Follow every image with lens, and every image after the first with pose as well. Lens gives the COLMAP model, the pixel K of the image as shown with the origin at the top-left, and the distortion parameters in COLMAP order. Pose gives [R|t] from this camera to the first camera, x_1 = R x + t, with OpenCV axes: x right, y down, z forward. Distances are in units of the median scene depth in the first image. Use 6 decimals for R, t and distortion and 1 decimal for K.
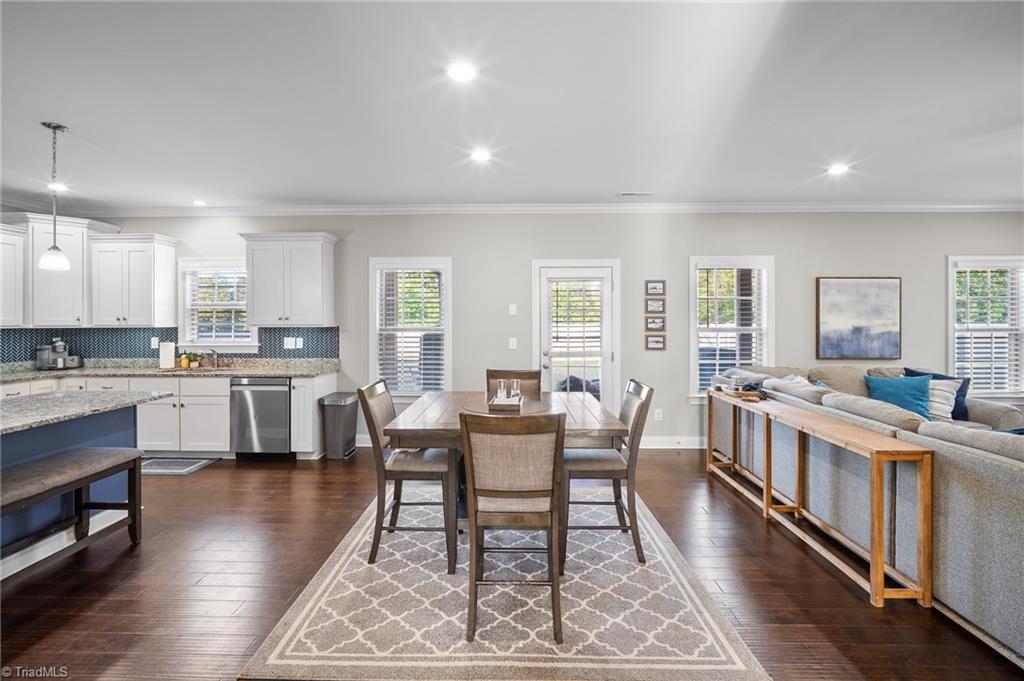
lens RADIAL K [[460.6, 0, 502.6], [0, 460.6, 320.0], [0, 0, 1]] dist [-0.004892, -0.000361]
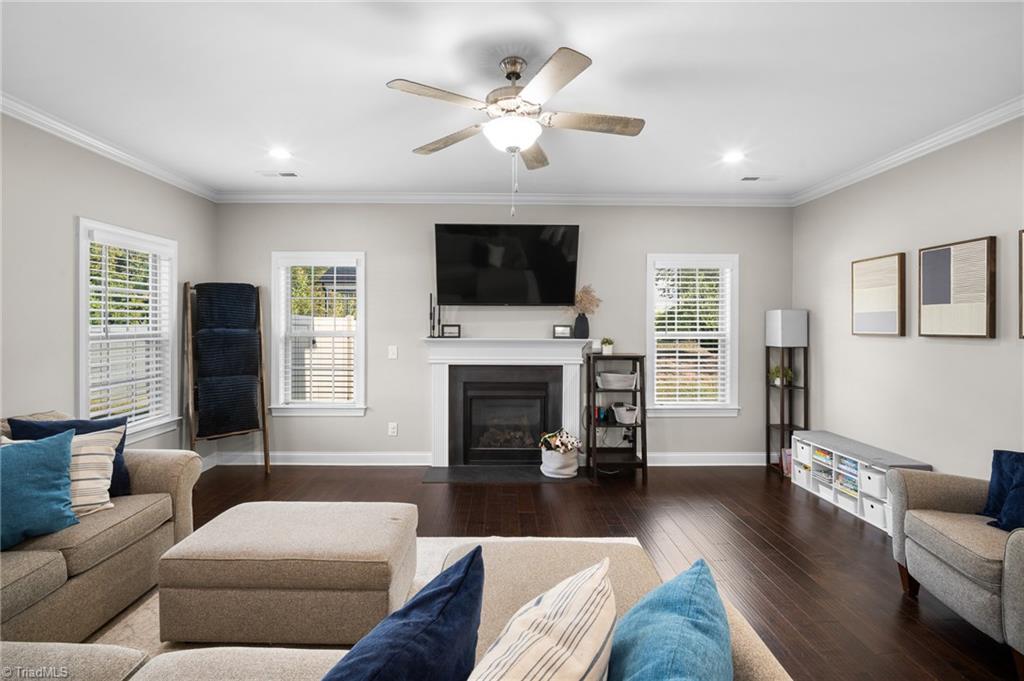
lens RADIAL K [[455.3, 0, 497.0], [0, 455.3, 327.1], [0, 0, 1]] dist [-0.001828, 0.000113]
pose [[-0.021889, -0.007540, 0.999732, 0.347561], [-0.004867, 0.999961, 0.007435, -0.000564], [-0.999749, -0.004703, -0.021925, 0.448440]]
